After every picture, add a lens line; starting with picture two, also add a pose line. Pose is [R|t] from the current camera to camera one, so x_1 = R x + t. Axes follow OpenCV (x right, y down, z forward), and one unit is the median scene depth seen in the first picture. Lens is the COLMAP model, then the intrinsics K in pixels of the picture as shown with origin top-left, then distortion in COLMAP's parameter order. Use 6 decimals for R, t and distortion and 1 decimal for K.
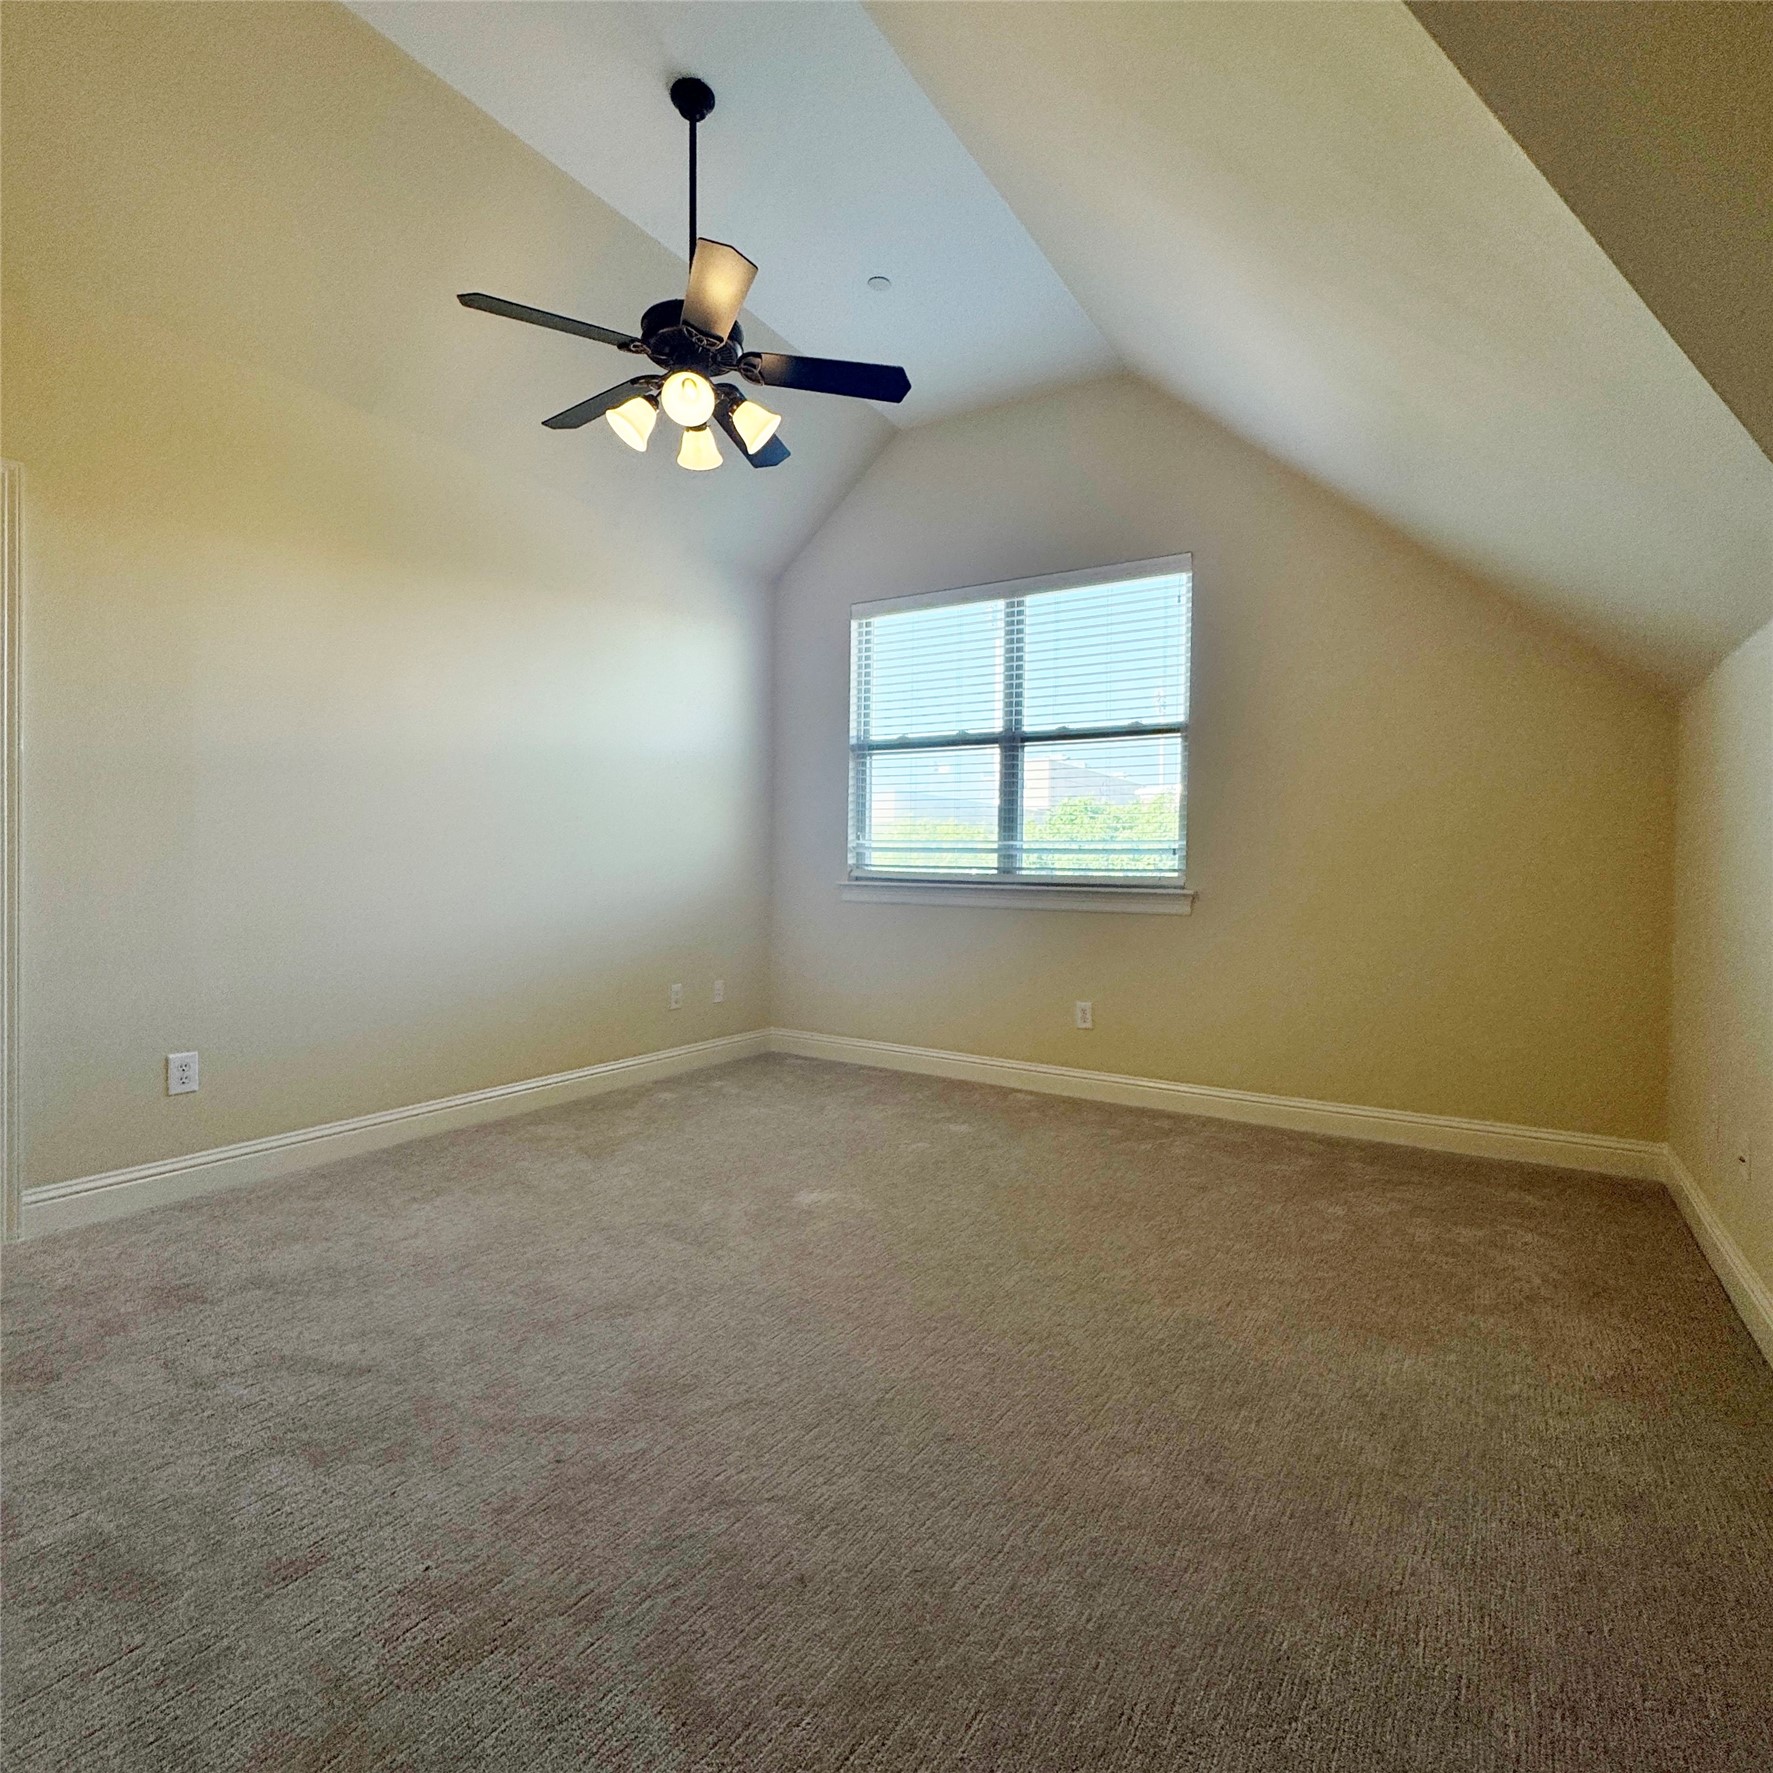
lens RADIAL K [[964.4, 0, 873.5], [0, 964.4, 888.1], [0, 0, 1]] dist [-0.004051, -0.000251]
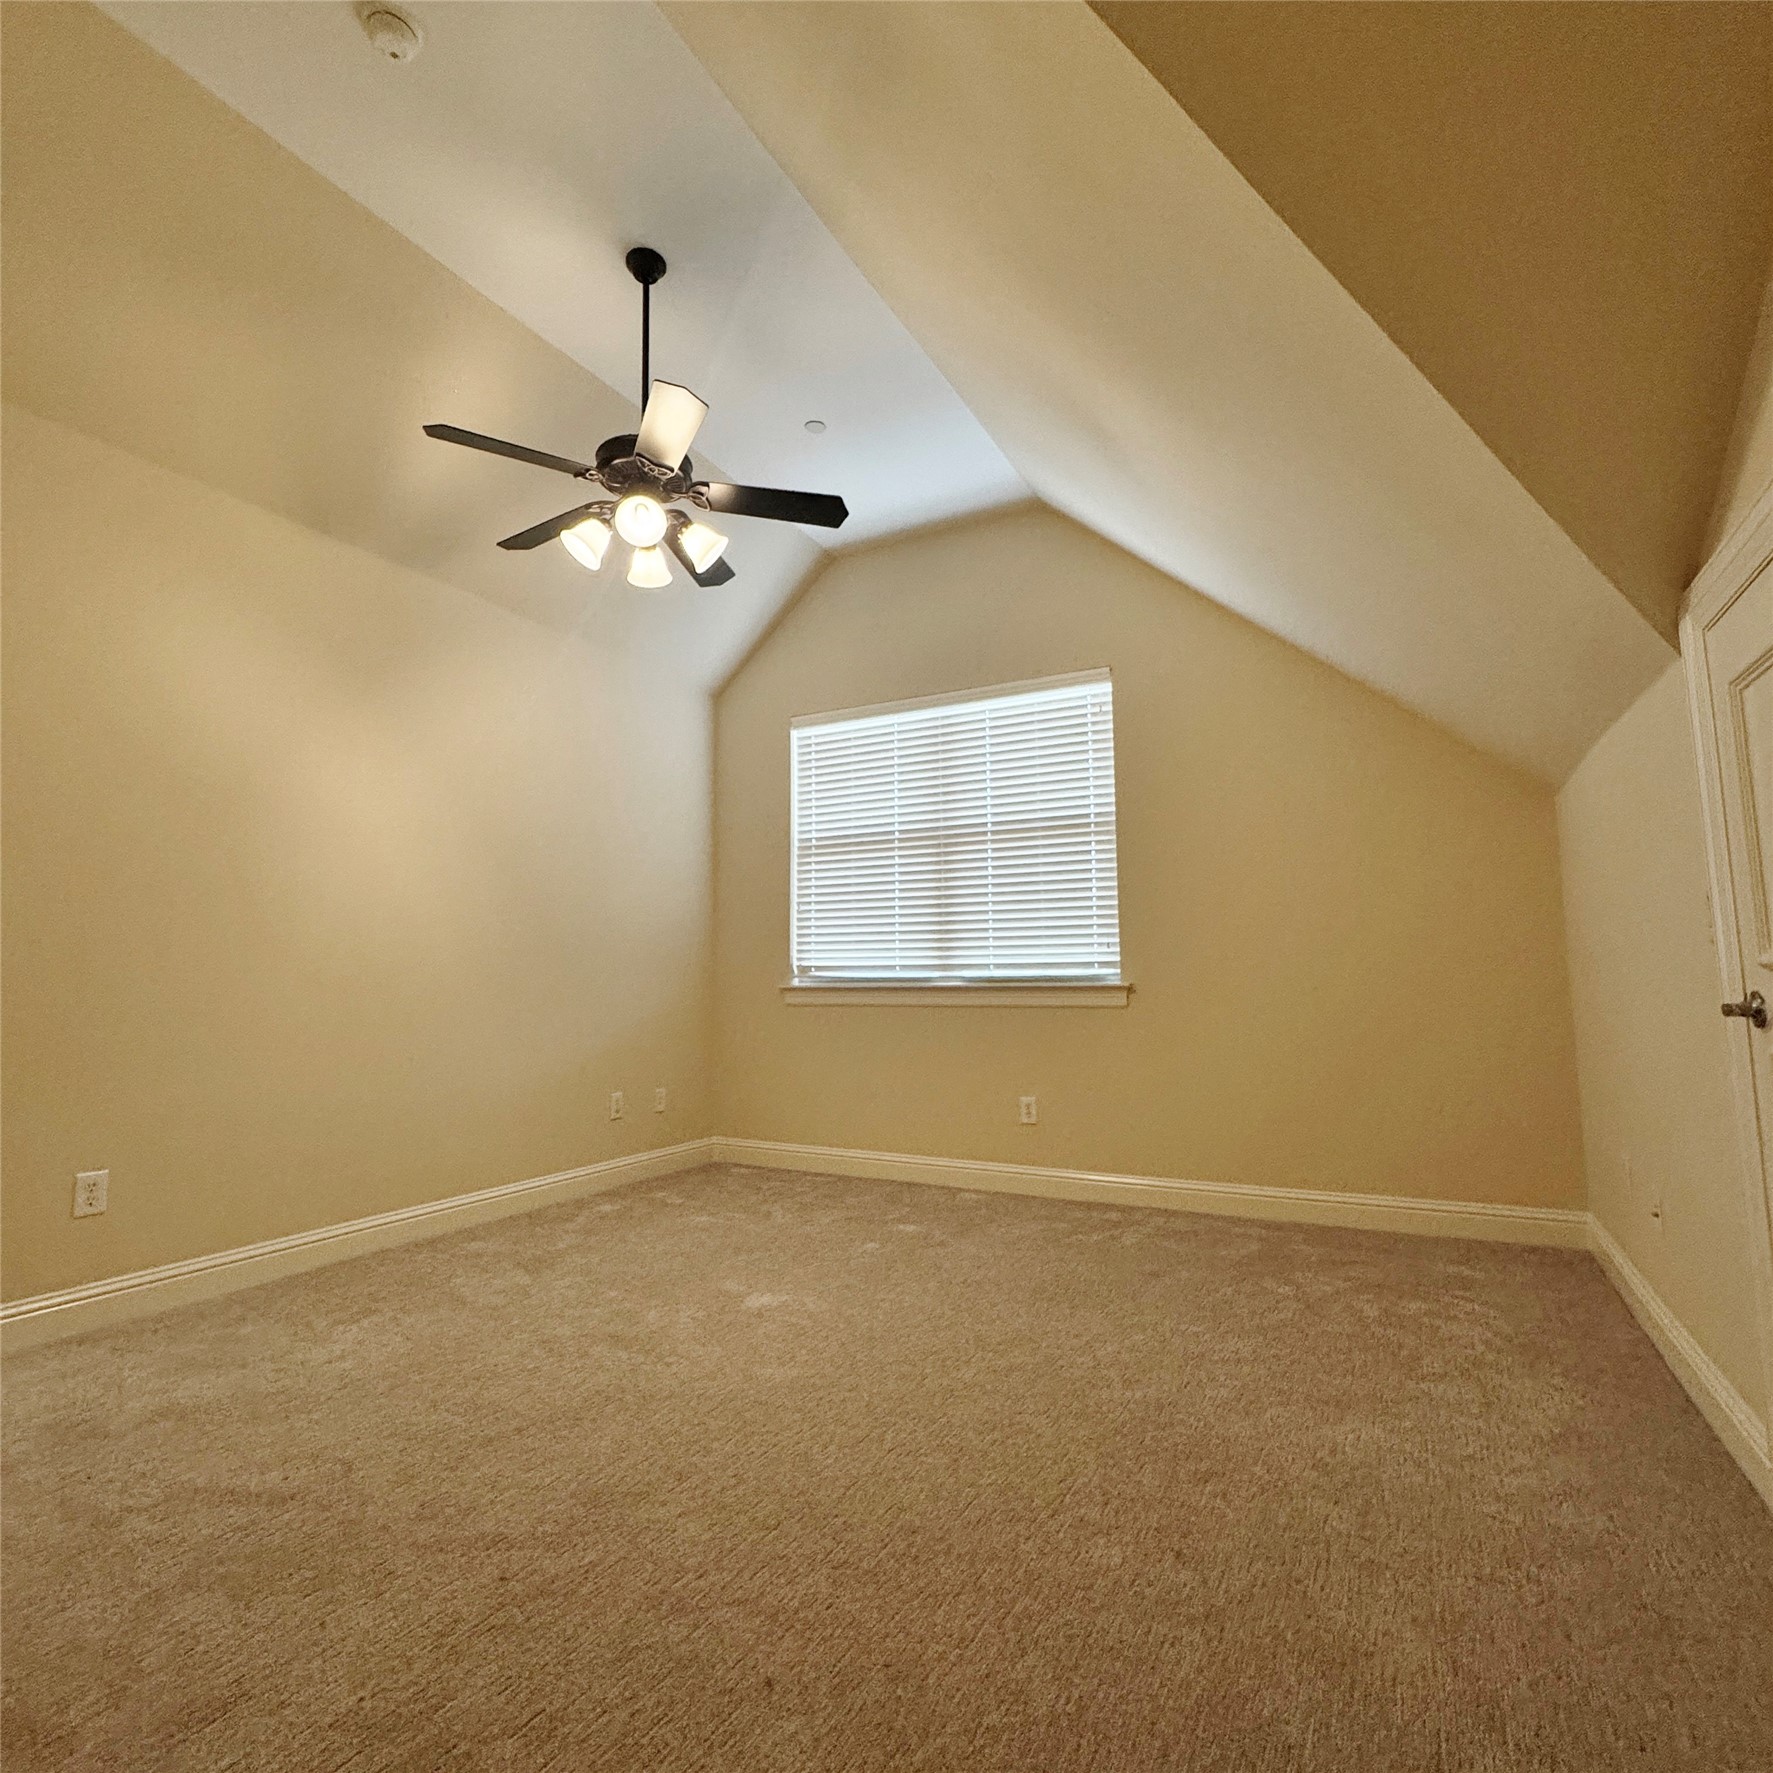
lens RADIAL K [[964.4, 0, 874.4], [0, 964.4, 883.1], [0, 0, 1]] dist [-0.004051, -0.000251]
pose [[0.997577, -0.014618, 0.068014, -0.013379], [0.023031, 0.991940, -0.124600, 0.032422], [-0.065645, 0.125865, 0.989873, -0.027948]]
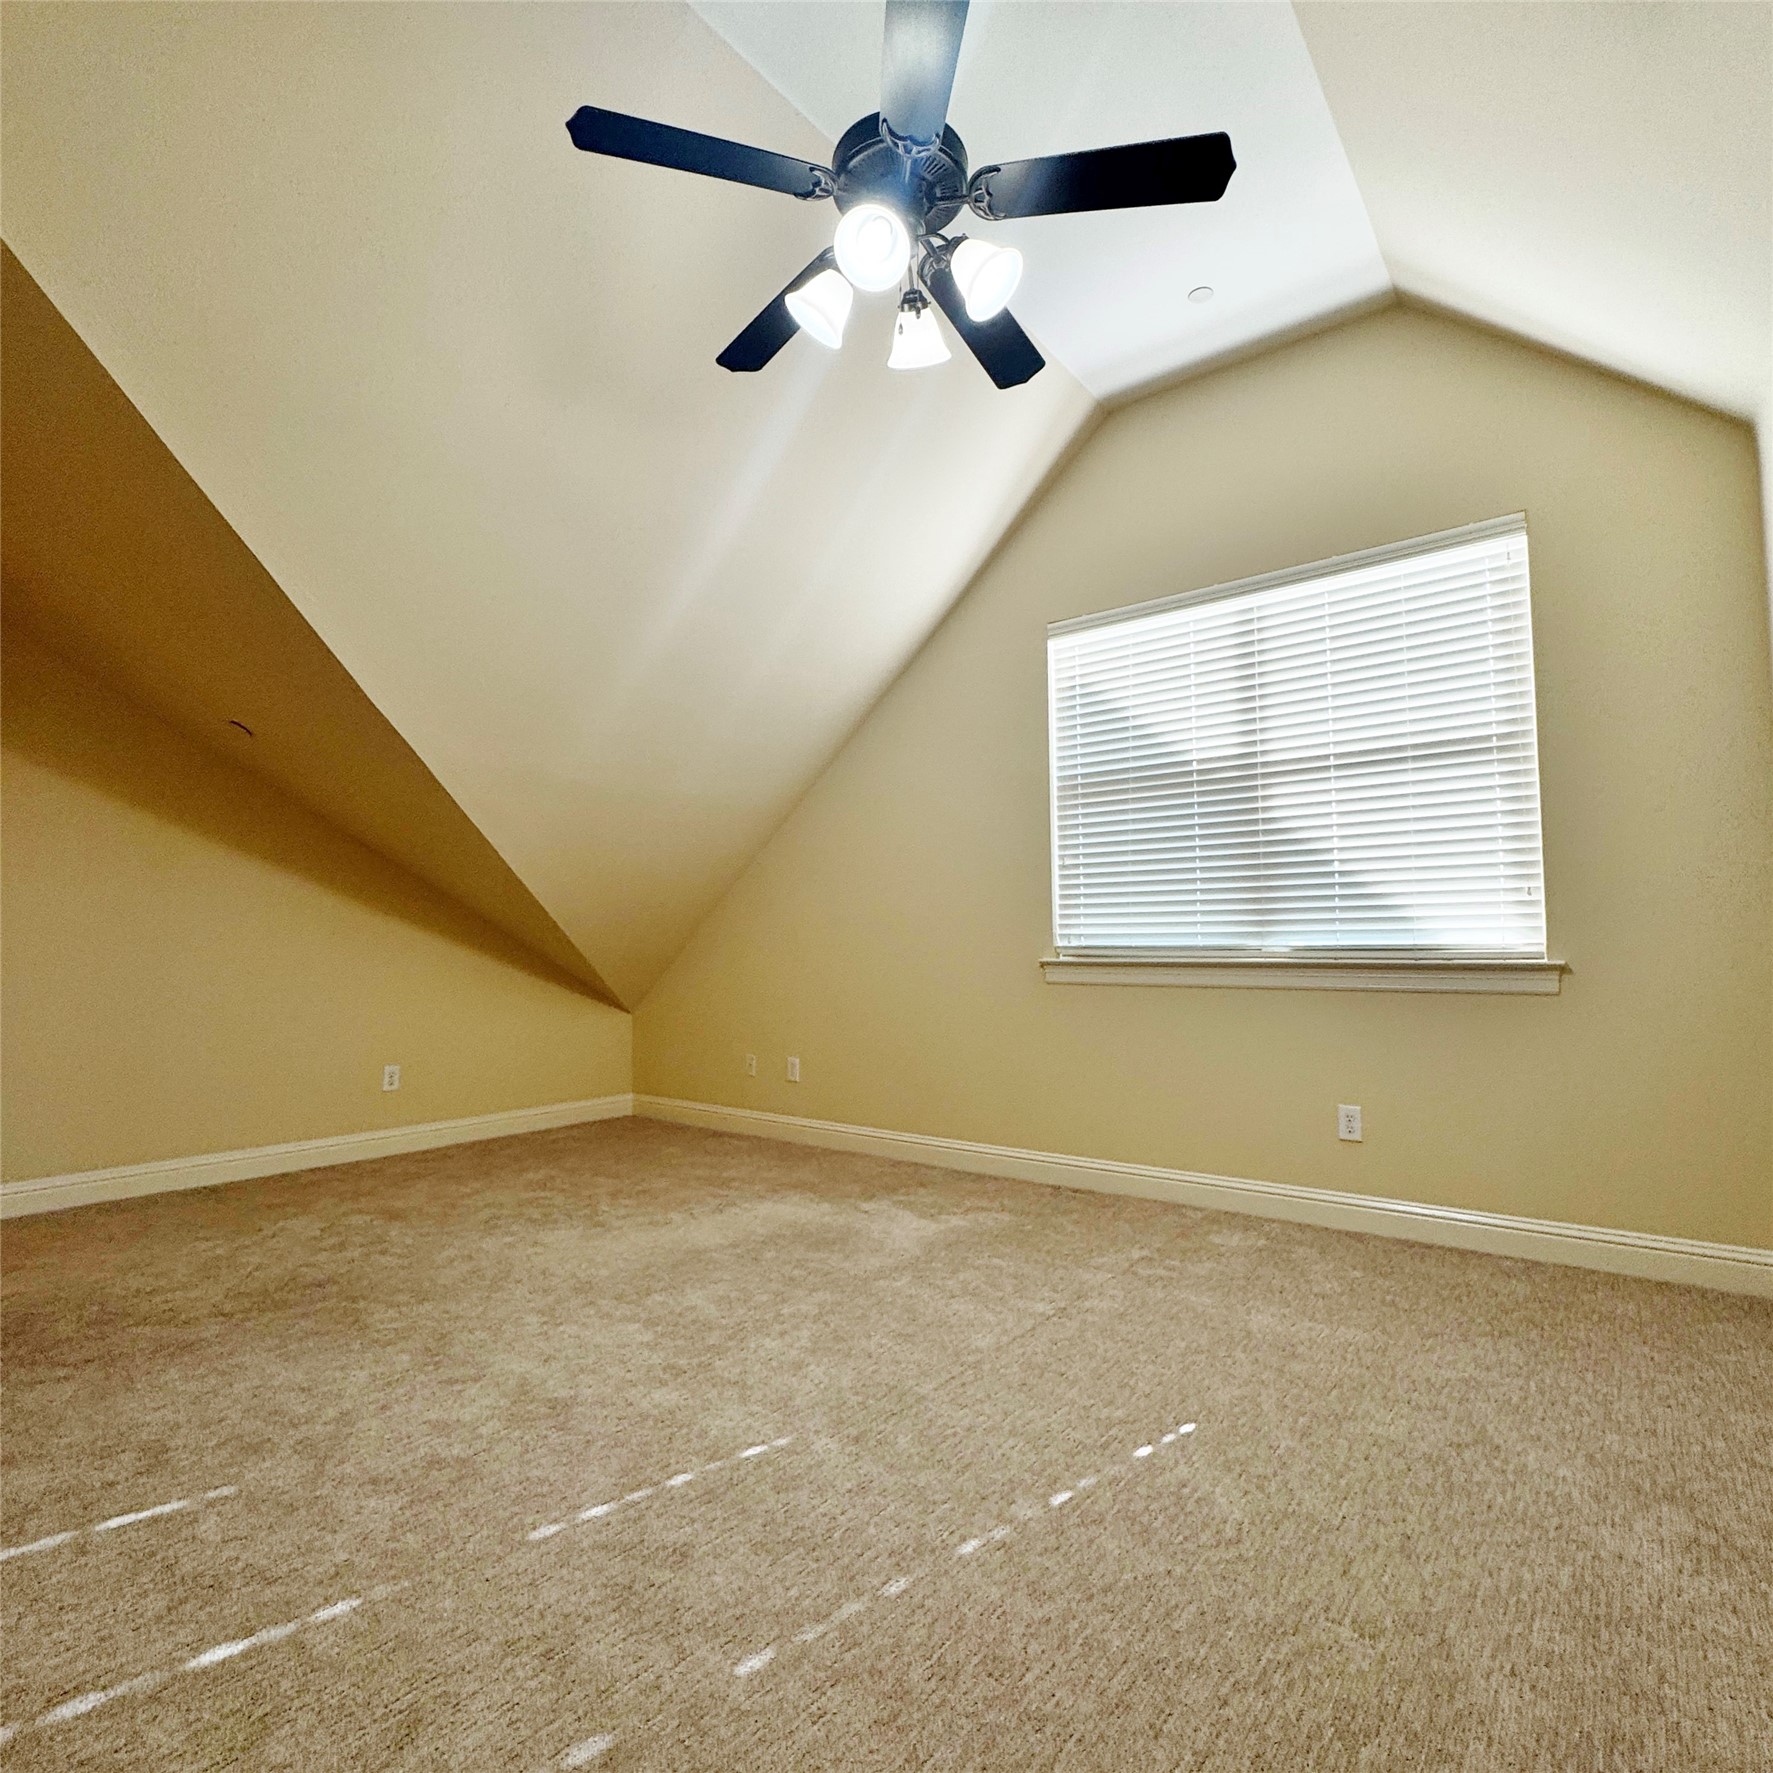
lens RADIAL K [[964.4, 0, 882.4], [0, 964.4, 905.1], [0, 0, 1]] dist [-0.004051, -0.000251]
pose [[0.991791, -0.015470, -0.126927, -0.130067], [0.005181, 0.996701, -0.080996, 0.028489], [0.127761, 0.079674, 0.988600, 0.370962]]
